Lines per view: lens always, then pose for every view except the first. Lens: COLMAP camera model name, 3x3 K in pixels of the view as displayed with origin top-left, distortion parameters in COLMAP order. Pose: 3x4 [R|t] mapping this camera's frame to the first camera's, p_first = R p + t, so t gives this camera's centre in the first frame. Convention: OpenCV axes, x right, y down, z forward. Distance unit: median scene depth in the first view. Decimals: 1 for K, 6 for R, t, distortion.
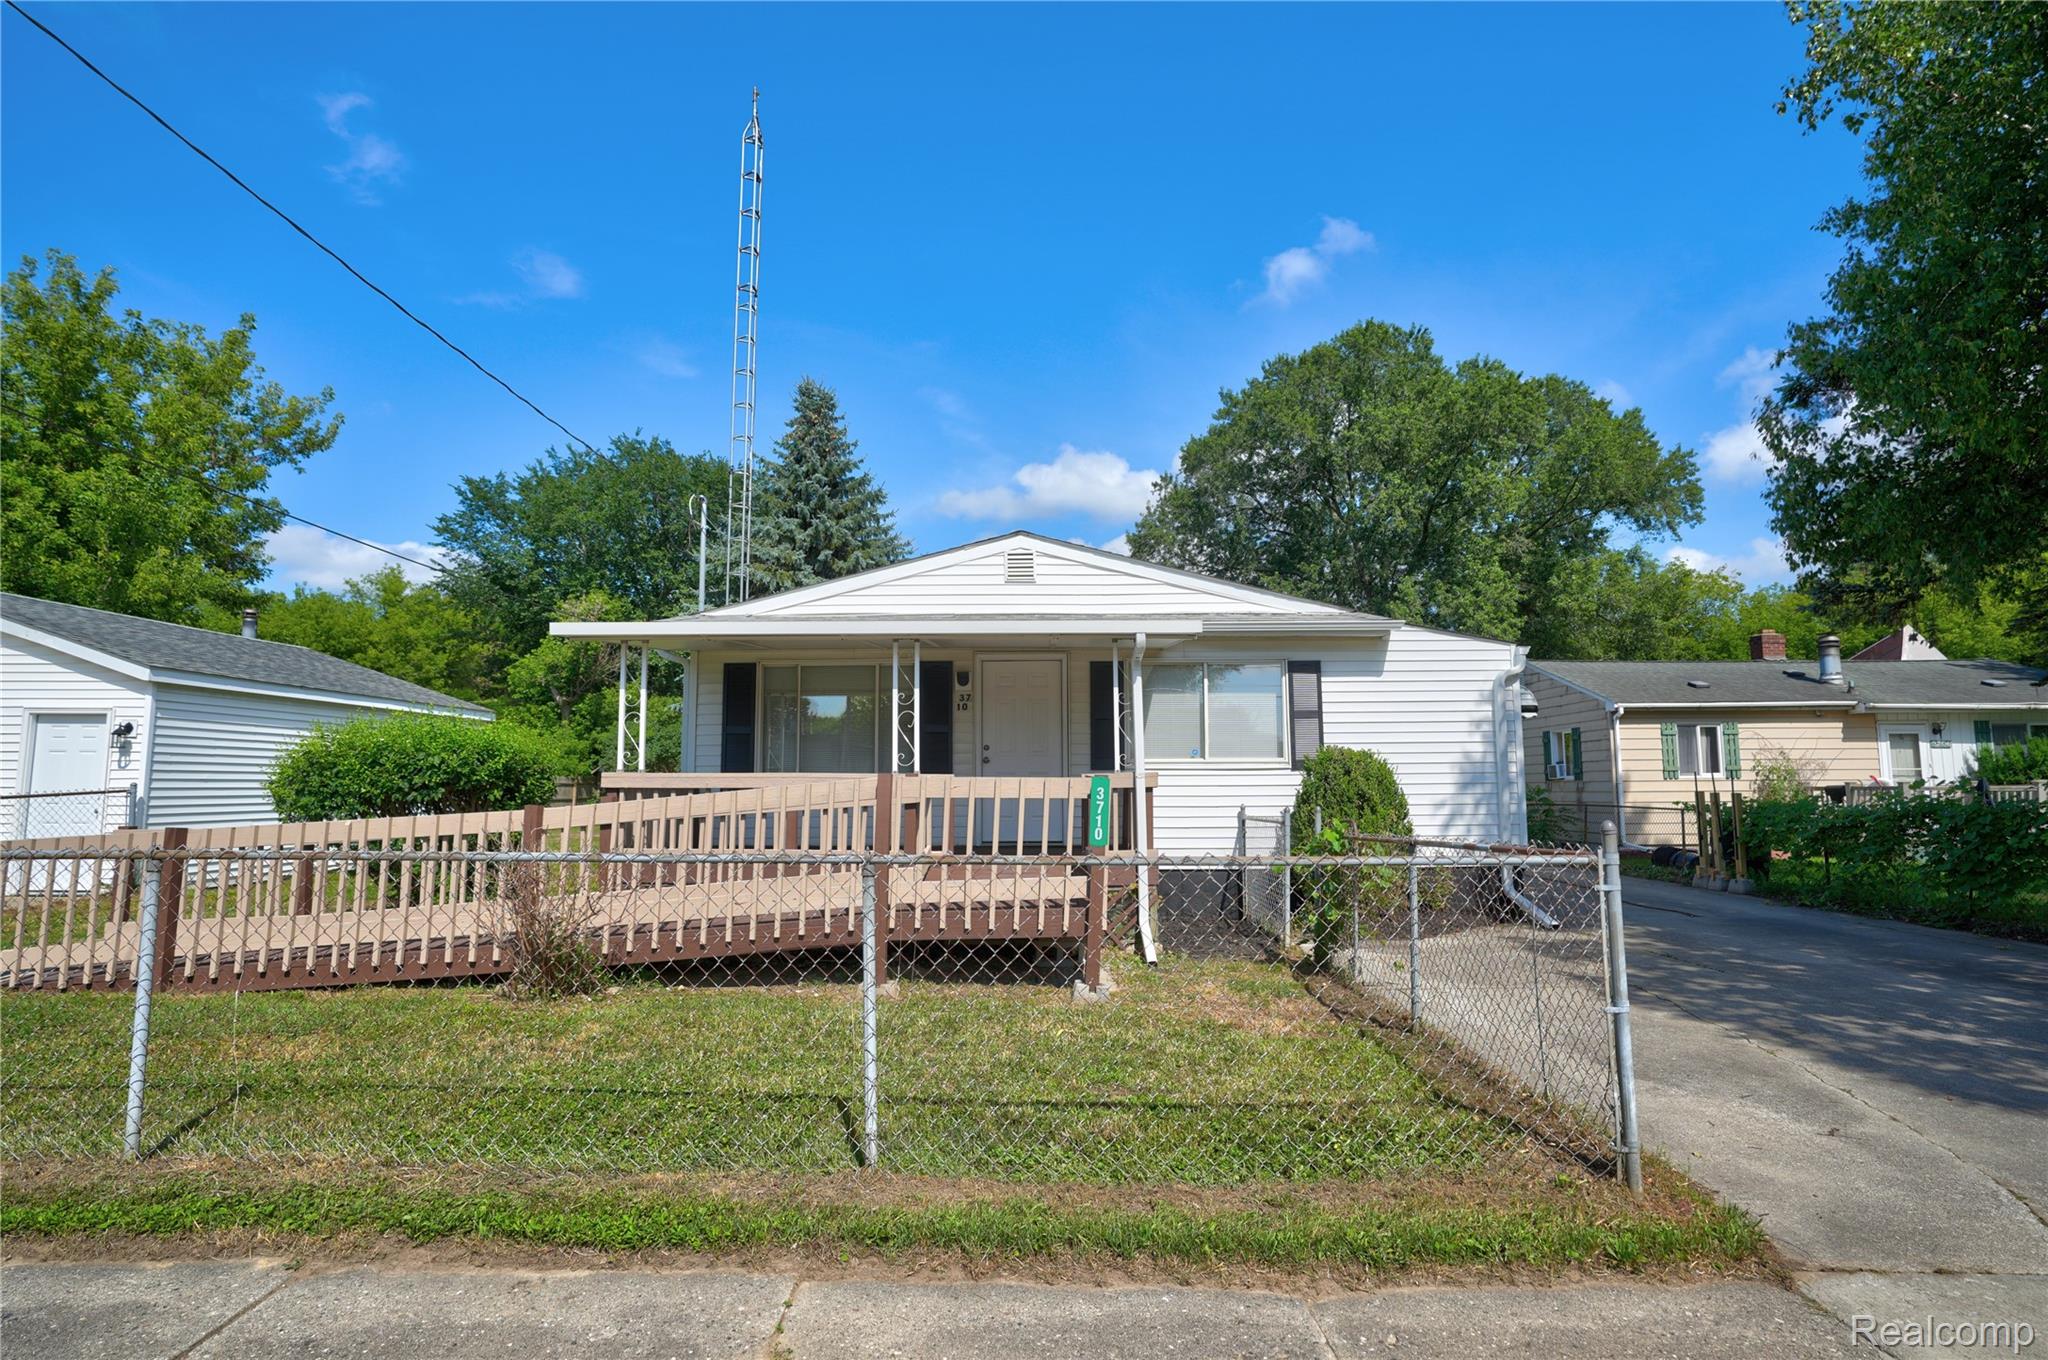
lens RADIAL K [[1048.6, 0, 1024.0], [0, 1048.6, 680.0], [0, 0, 1]] dist [-0.050564, 0.028339]
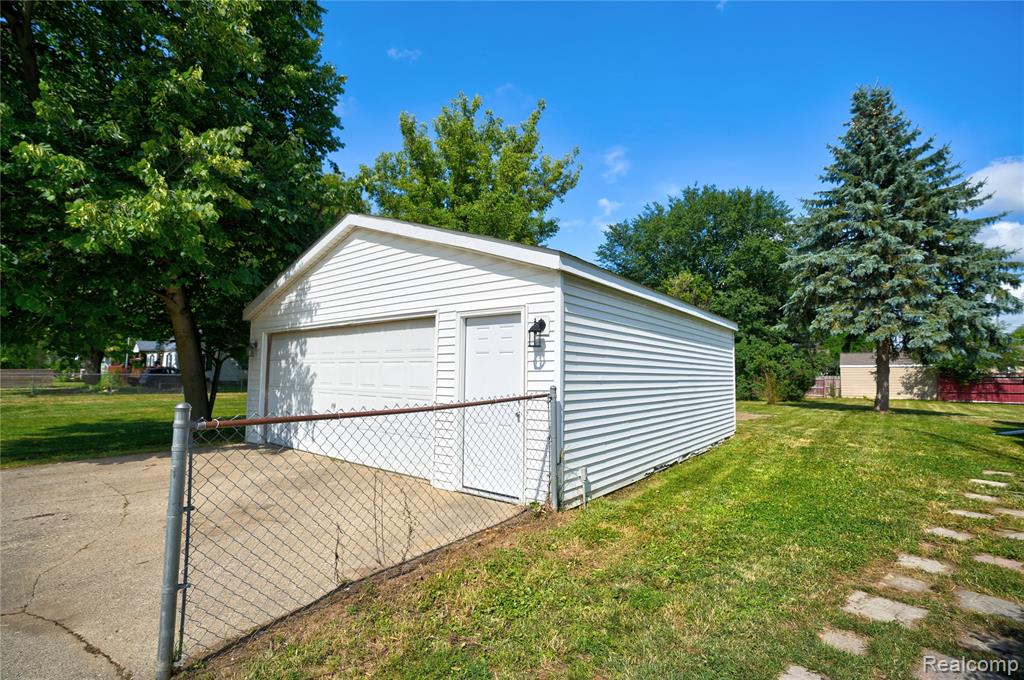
lens RADIAL K [[459.1, 0, 526.2], [0, 459.1, 343.5], [0, 0, 1]] dist [-0.030868, -0.000187]
pose [[0.815162, -0.029467, -0.578483, -0.648898], [0.047596, 0.998735, 0.016194, 0.055871], [0.577274, -0.040734, 0.815534, 0.658835]]
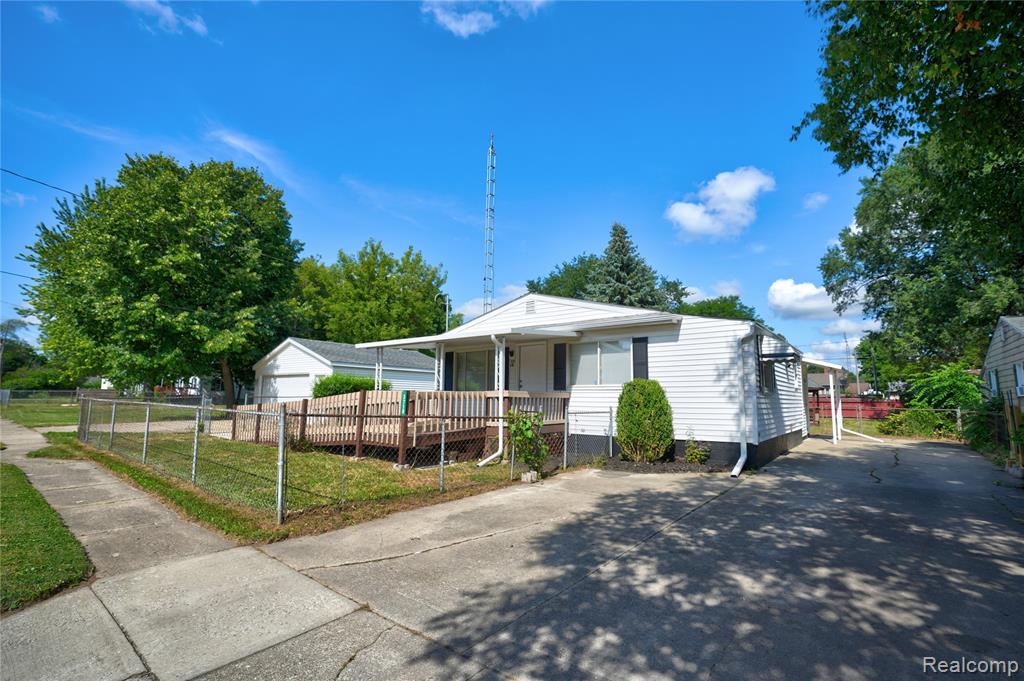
lens RADIAL K [[474.8, 0, 511.9], [0, 474.8, 335.5], [0, 0, 1]] dist [-0.063215, 0.025345]
pose [[0.791613, -0.070232, -0.606973, 0.617803], [0.047486, 0.997439, -0.053482, 0.015267], [0.609175, 0.013515, 0.792921, 0.100229]]
